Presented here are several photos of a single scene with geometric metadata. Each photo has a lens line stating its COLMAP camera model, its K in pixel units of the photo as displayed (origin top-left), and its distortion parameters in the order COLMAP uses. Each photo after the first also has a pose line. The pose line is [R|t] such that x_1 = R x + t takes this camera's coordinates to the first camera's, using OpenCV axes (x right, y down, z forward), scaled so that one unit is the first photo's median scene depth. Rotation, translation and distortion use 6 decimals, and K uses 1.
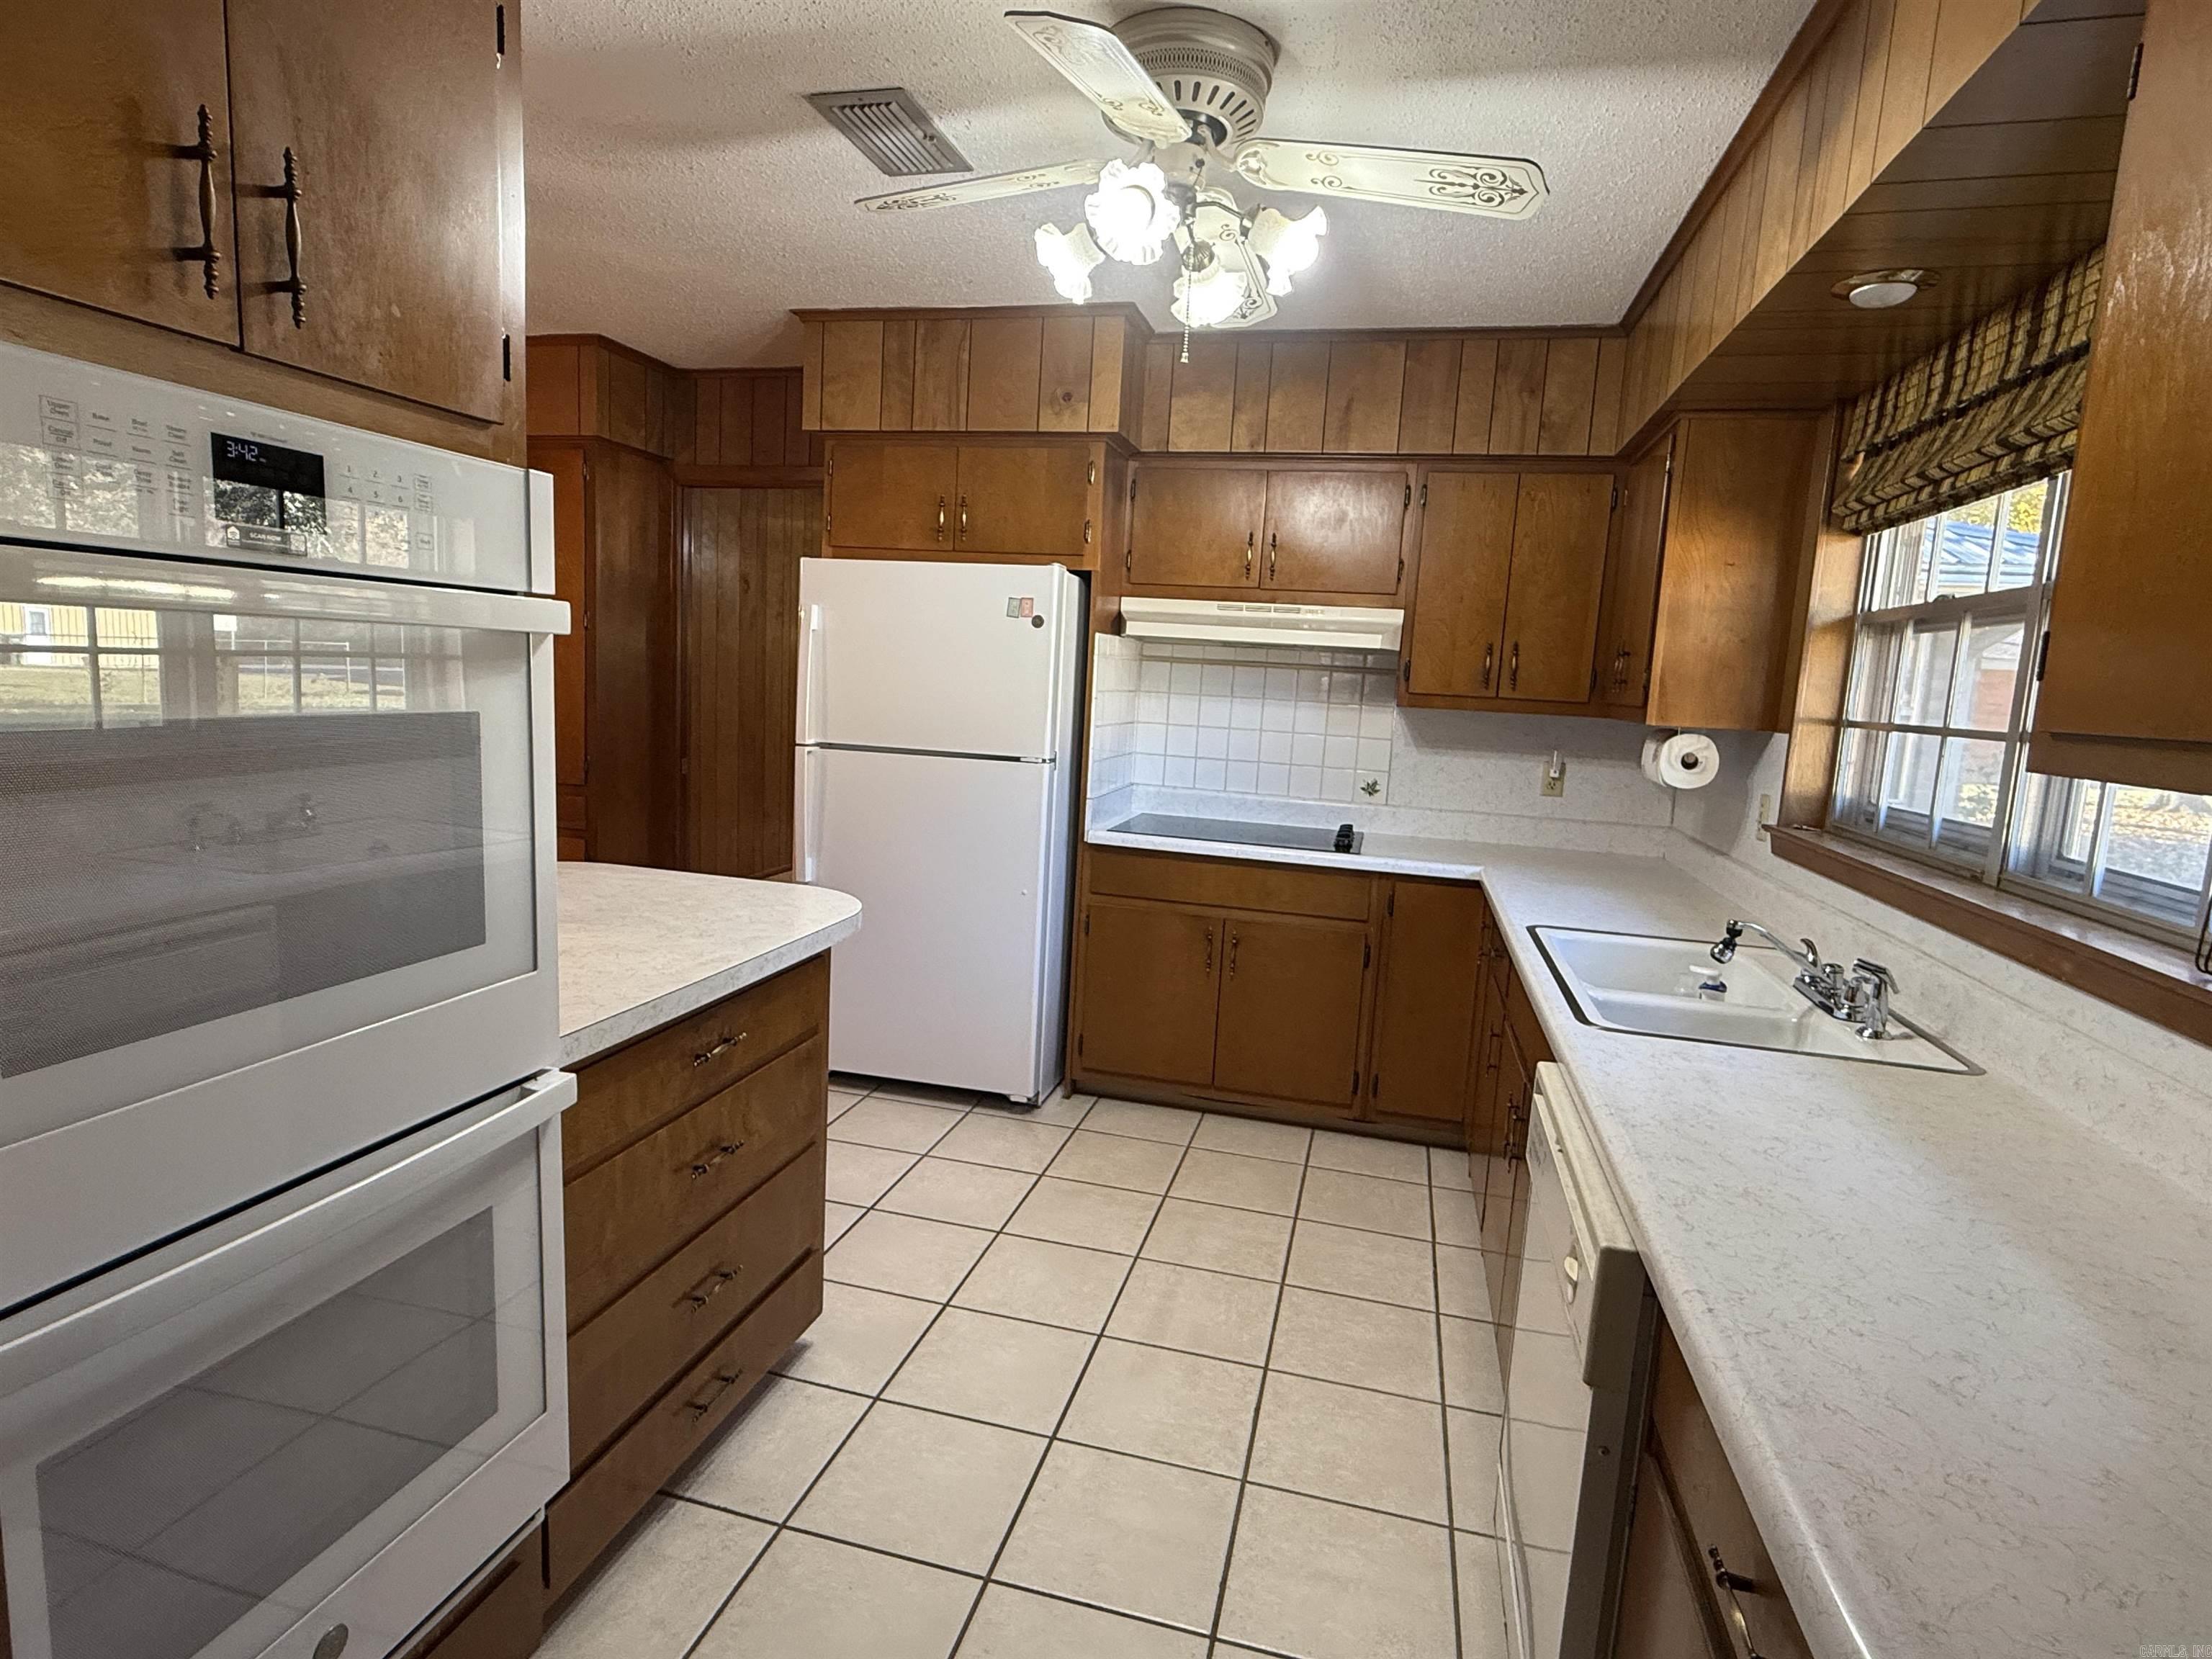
lens RADIAL K [[1148.9, 0, 1108.7], [0, 1148.9, 834.8], [0, 0, 1]] dist [0.001305, -0.000817]
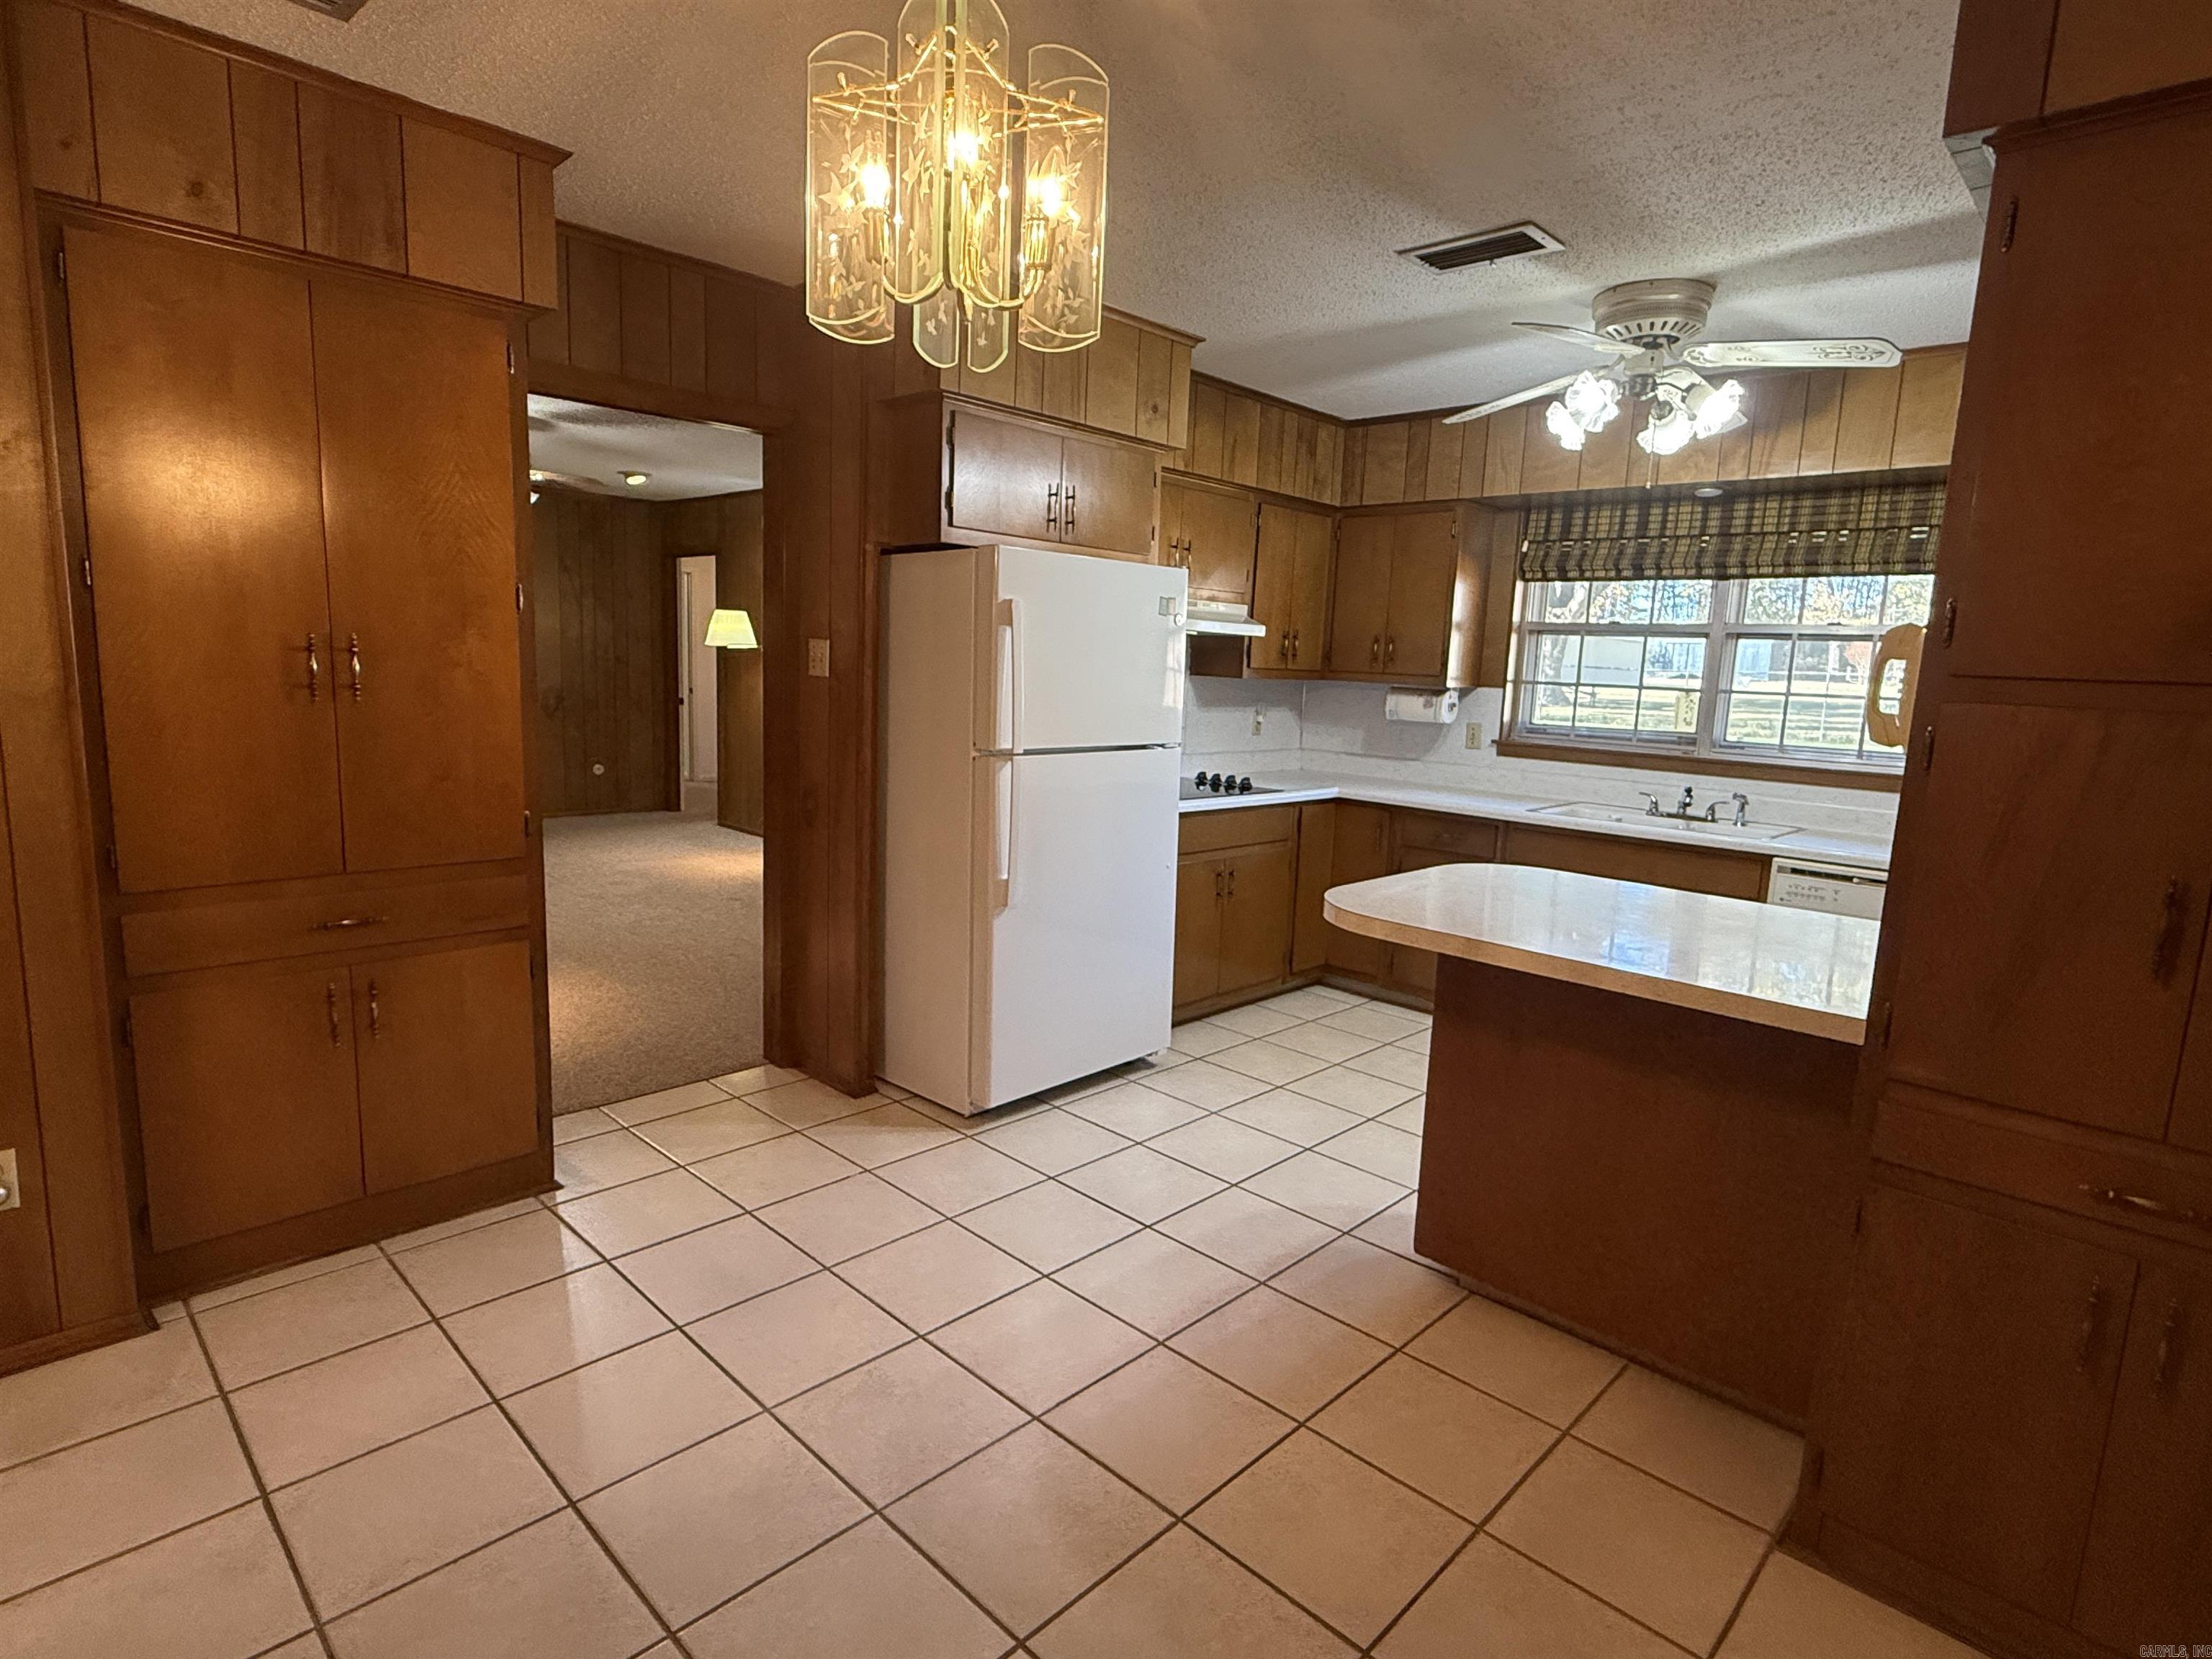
lens RADIAL K [[1148.9, 0, 1100.6], [0, 1148.9, 831.8], [0, 0, 1]] dist [0.001305, -0.000817]
pose [[0.502631, -0.160314, 0.849506, -0.782430], [0.107303, 0.986626, 0.122702, -0.092779], [-0.857816, 0.029481, 0.513111, 0.369527]]
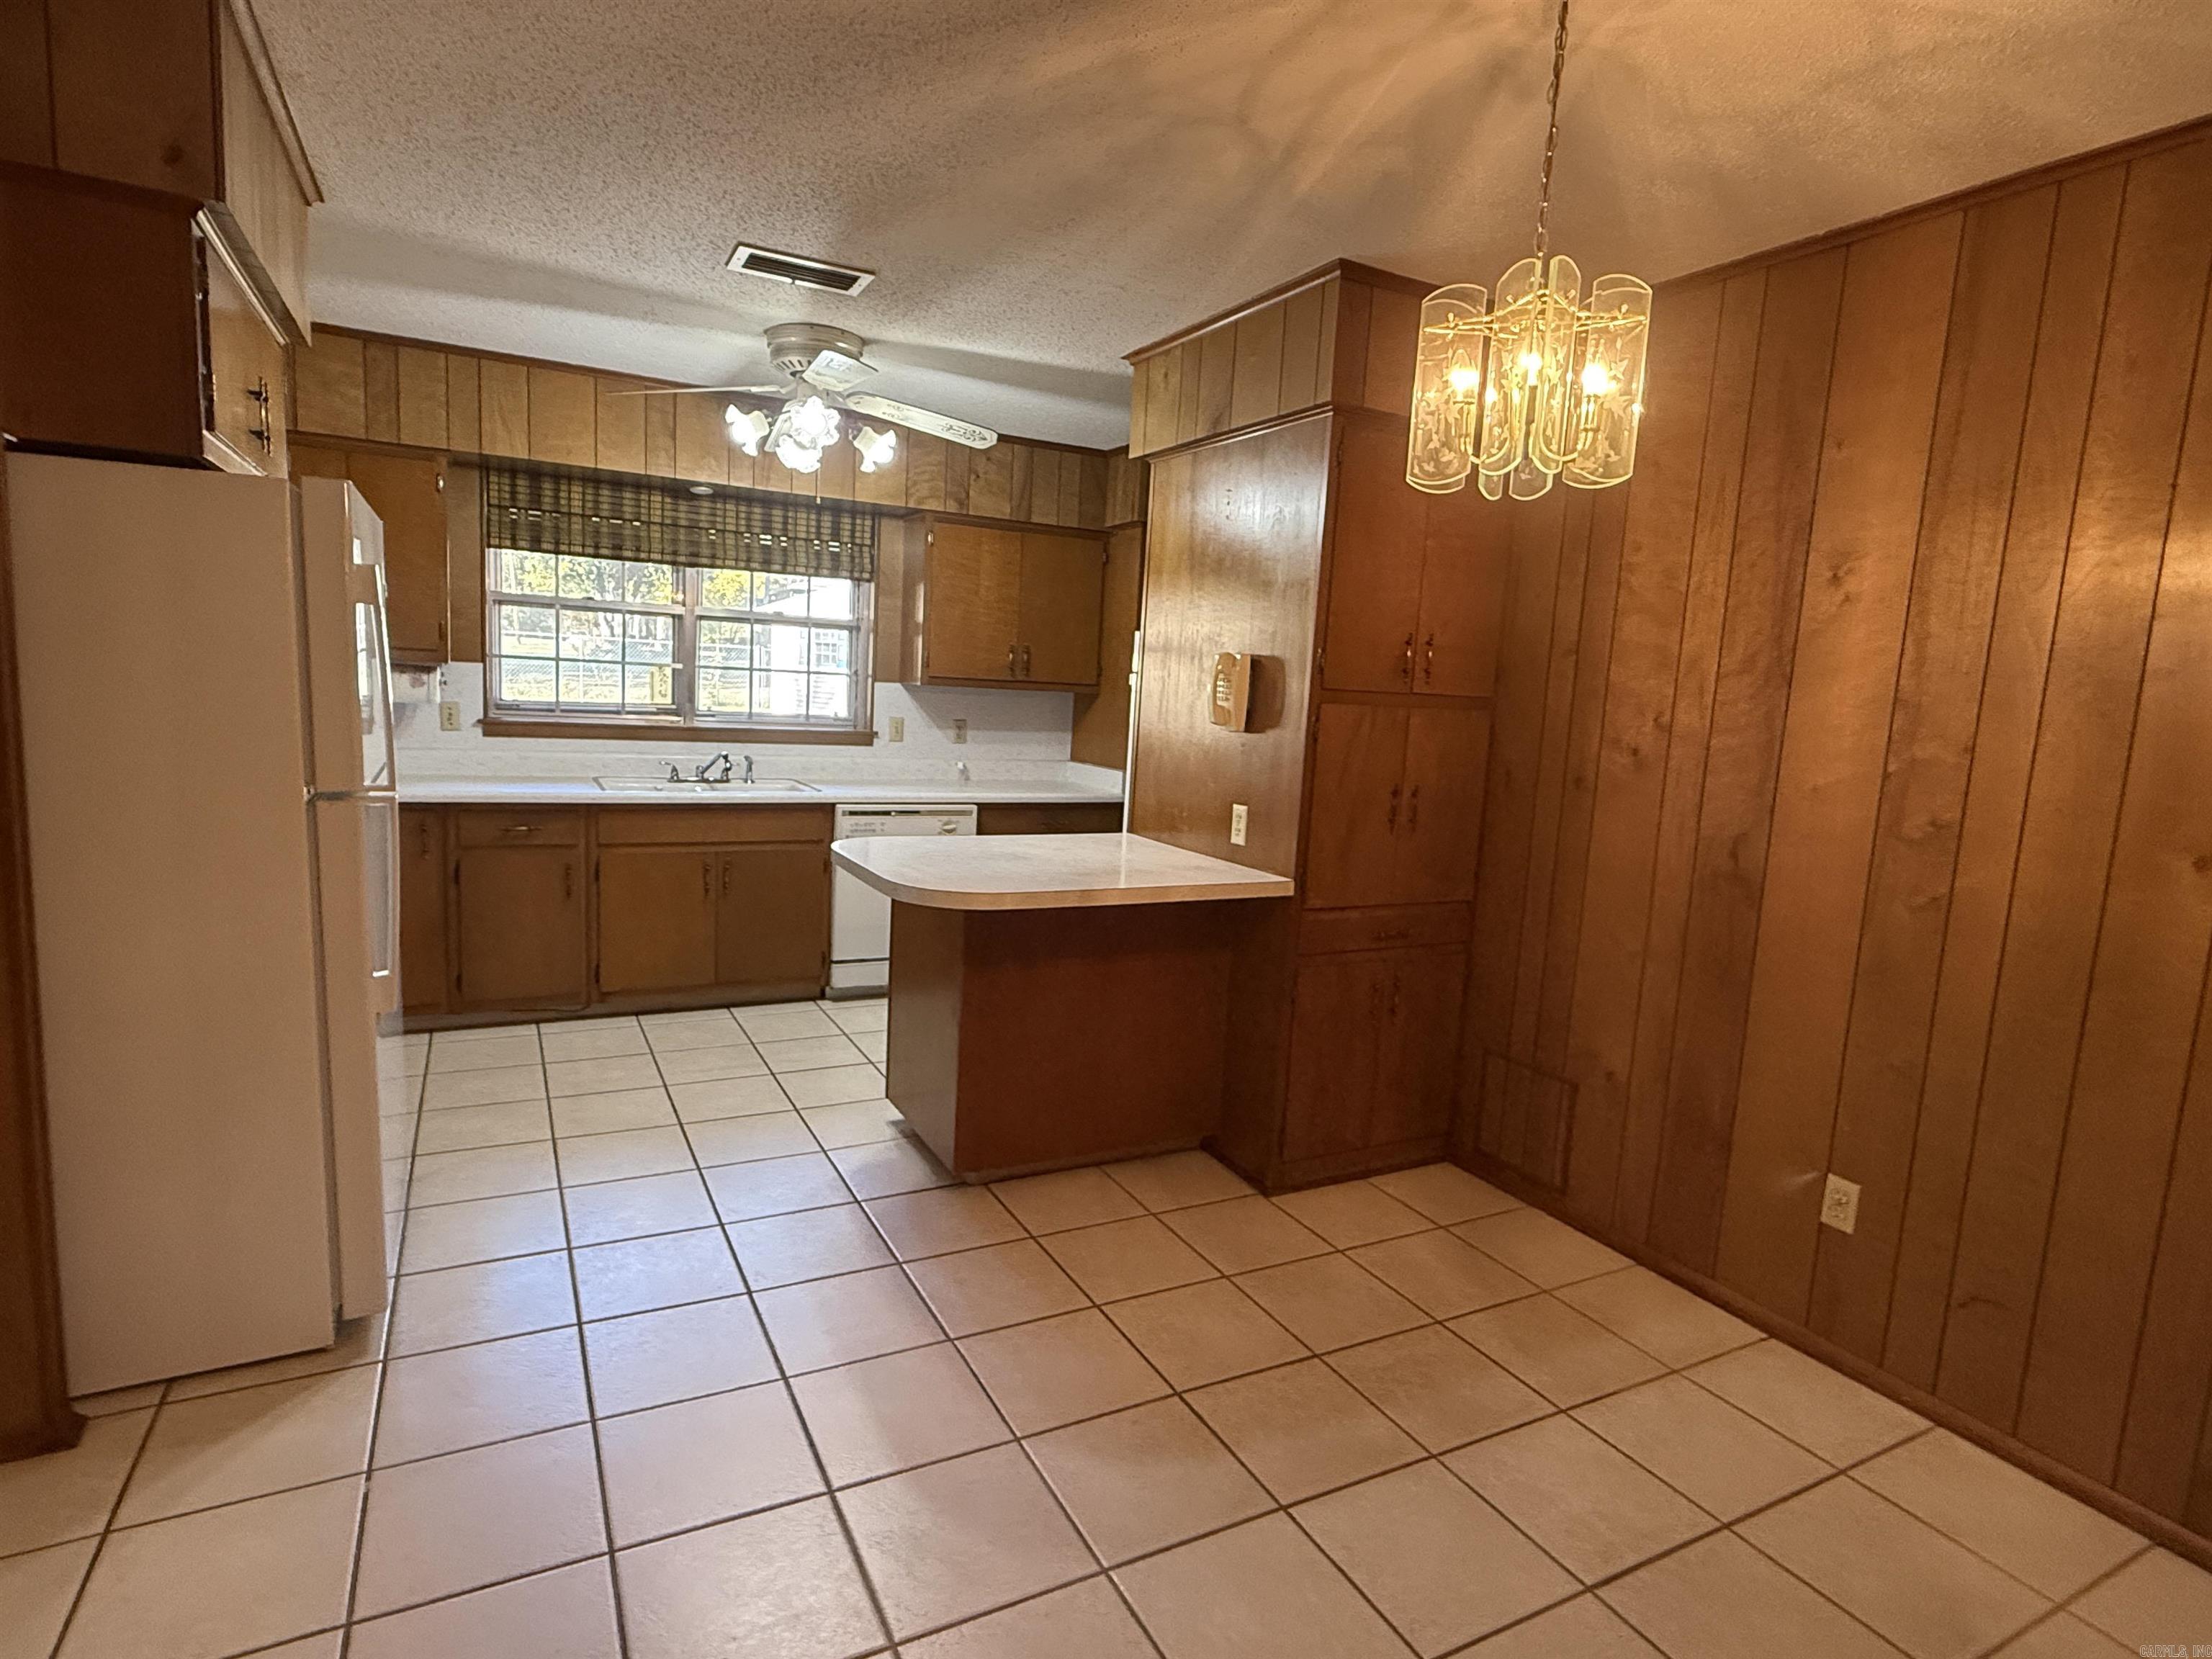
lens RADIAL K [[1148.9, 0, 1098.3], [0, 1148.9, 828.3], [0, 0, 1]] dist [0.001305, -0.000817]
pose [[-0.661817, -0.182692, 0.727063, -0.753615], [0.015375, 0.966339, 0.256811, -0.162223], [-0.749507, 0.181140, -0.636731, 0.857960]]
